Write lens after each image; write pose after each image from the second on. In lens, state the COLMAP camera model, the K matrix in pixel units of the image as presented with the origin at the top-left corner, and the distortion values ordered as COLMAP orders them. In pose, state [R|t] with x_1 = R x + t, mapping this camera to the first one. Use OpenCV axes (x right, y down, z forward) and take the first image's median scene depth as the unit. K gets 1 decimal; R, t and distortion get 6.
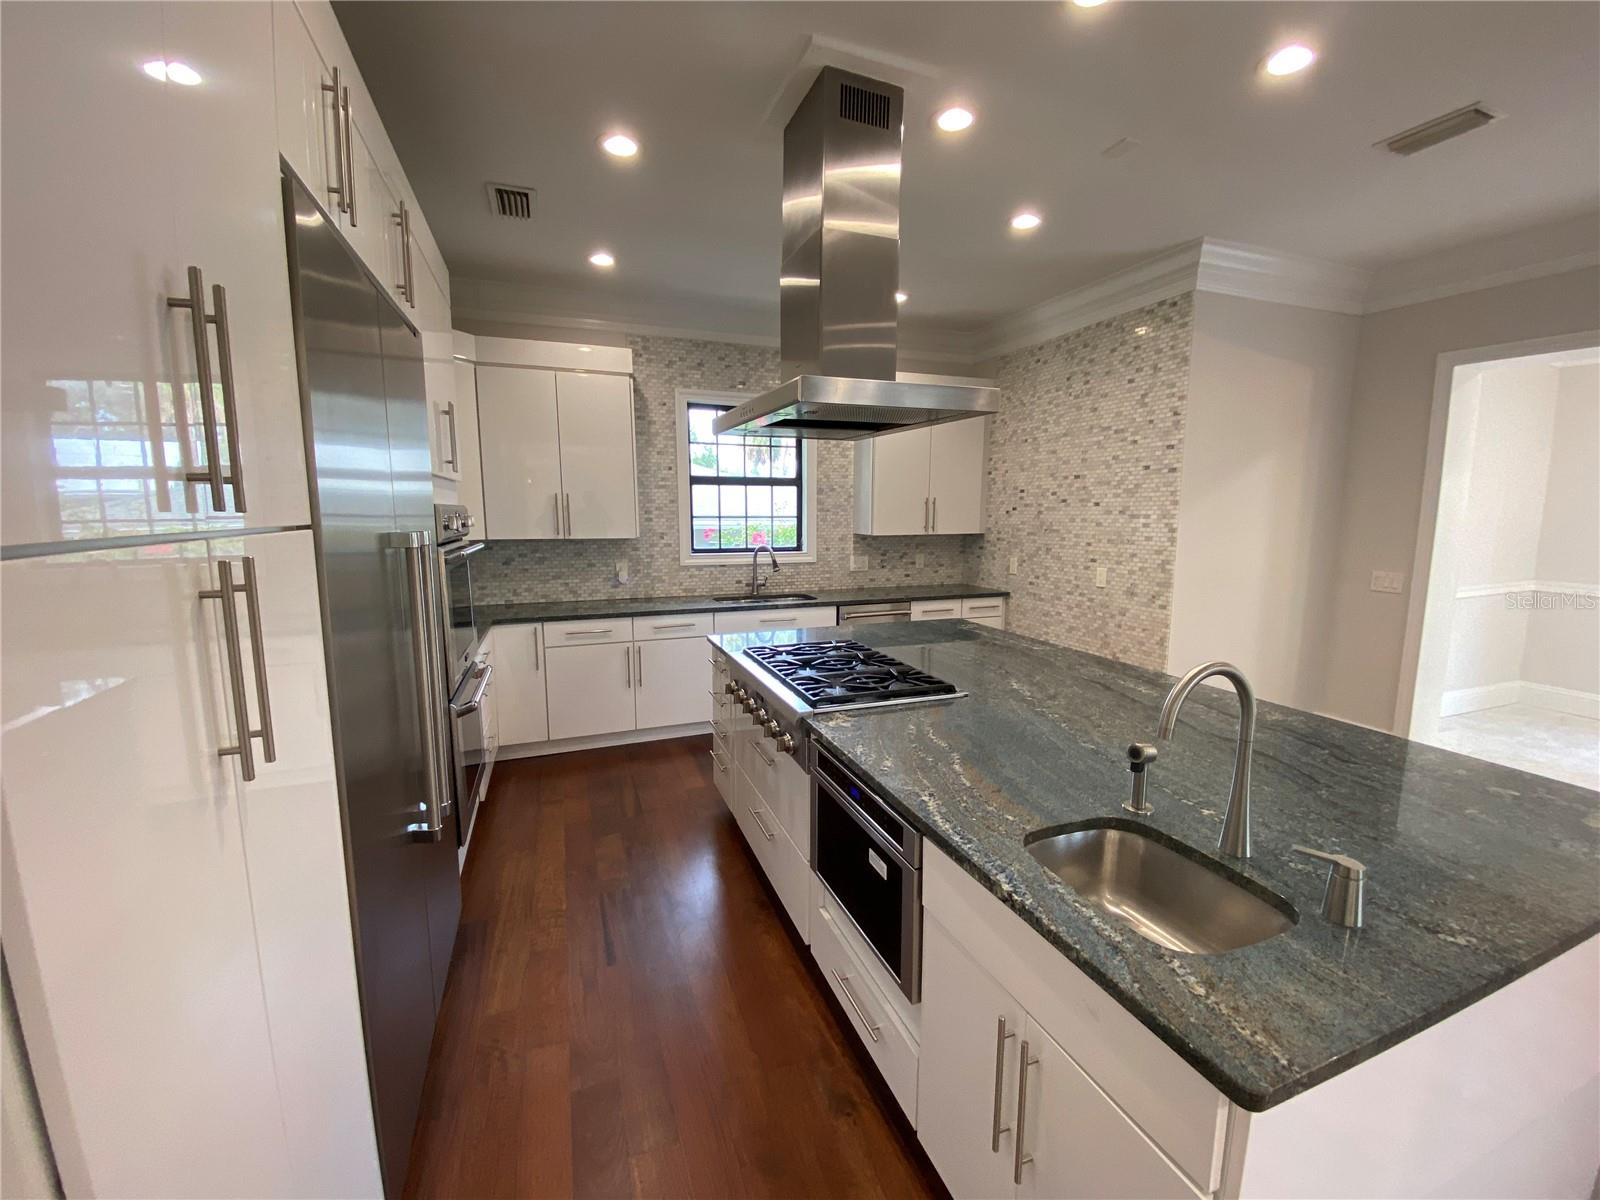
lens RADIAL K [[644.2, 0, 797.1], [0, 644.2, 598.4], [0, 0, 1]] dist [0.062165, -0.043412]
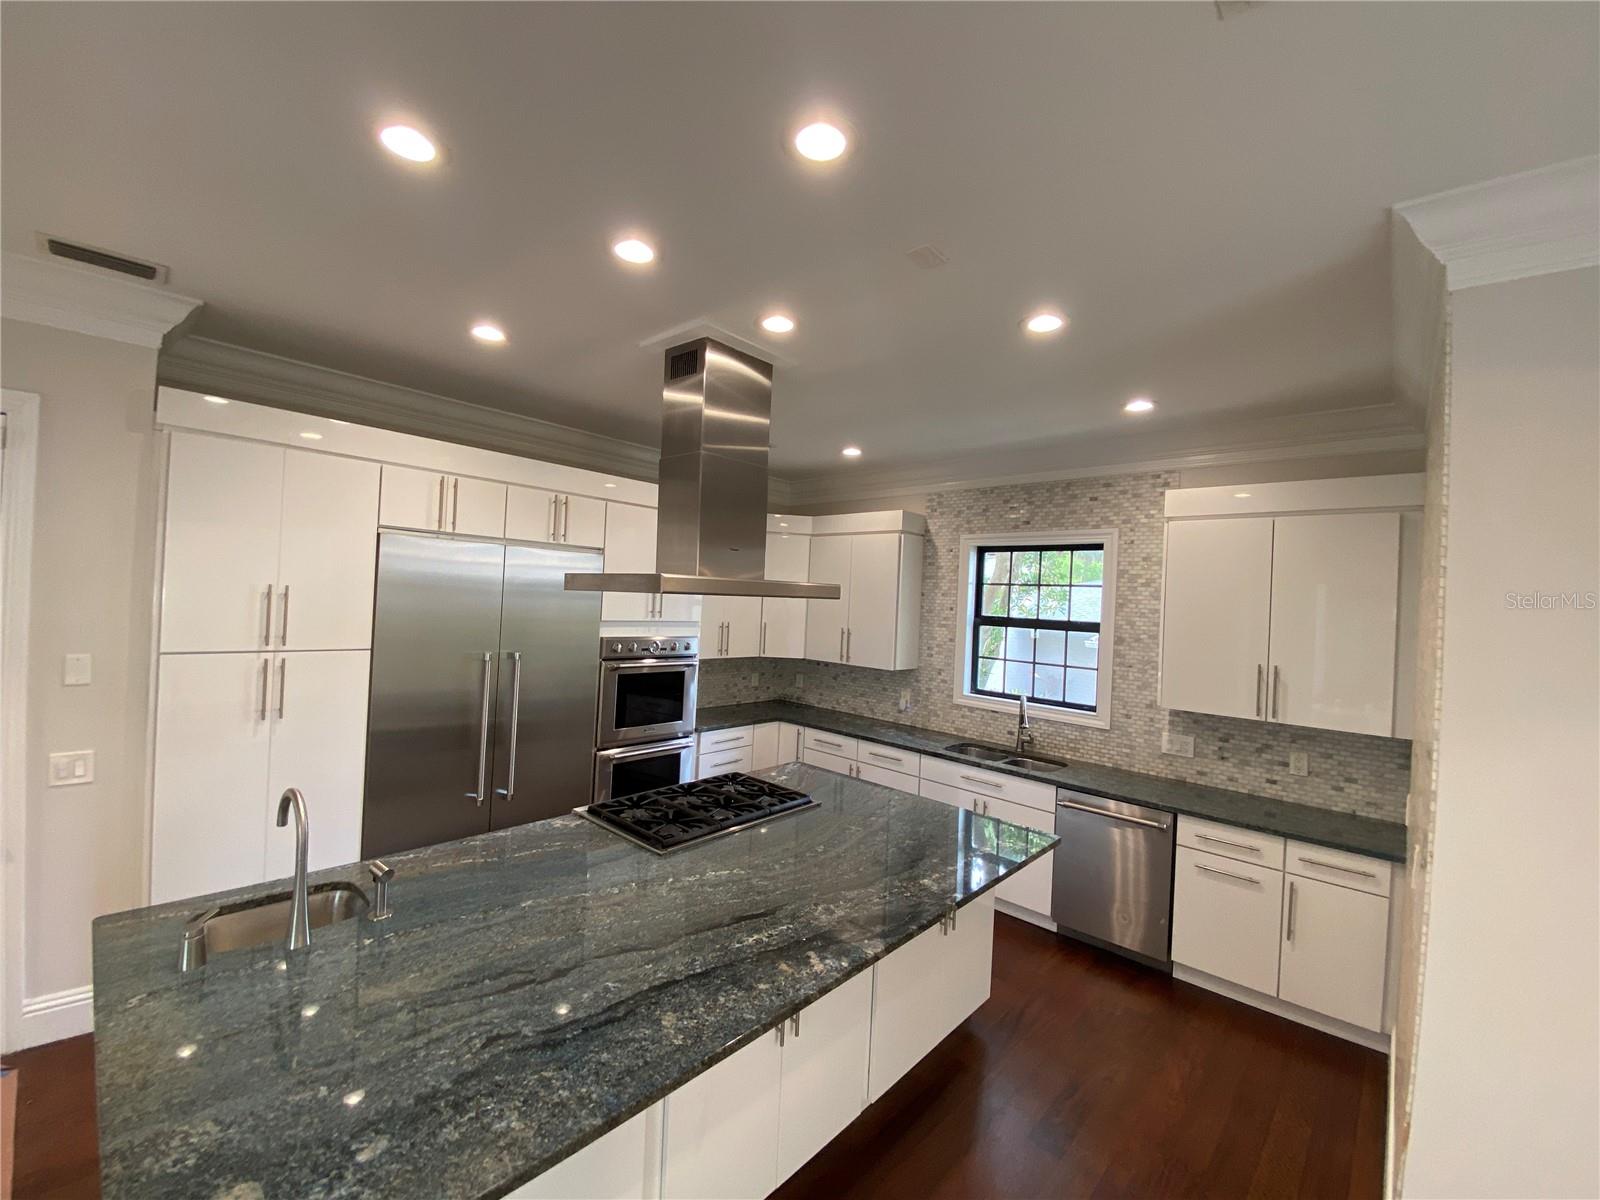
lens RADIAL K [[657.6, 0, 820.3], [0, 657.6, 597.4], [0, 0, 1]] dist [0.040518, -0.029416]
pose [[0.452921, 0.019833, -0.891330, 0.658517], [-0.168715, 0.983595, -0.063845, -0.116035], [0.875441, 0.179297, 0.448837, 0.335084]]
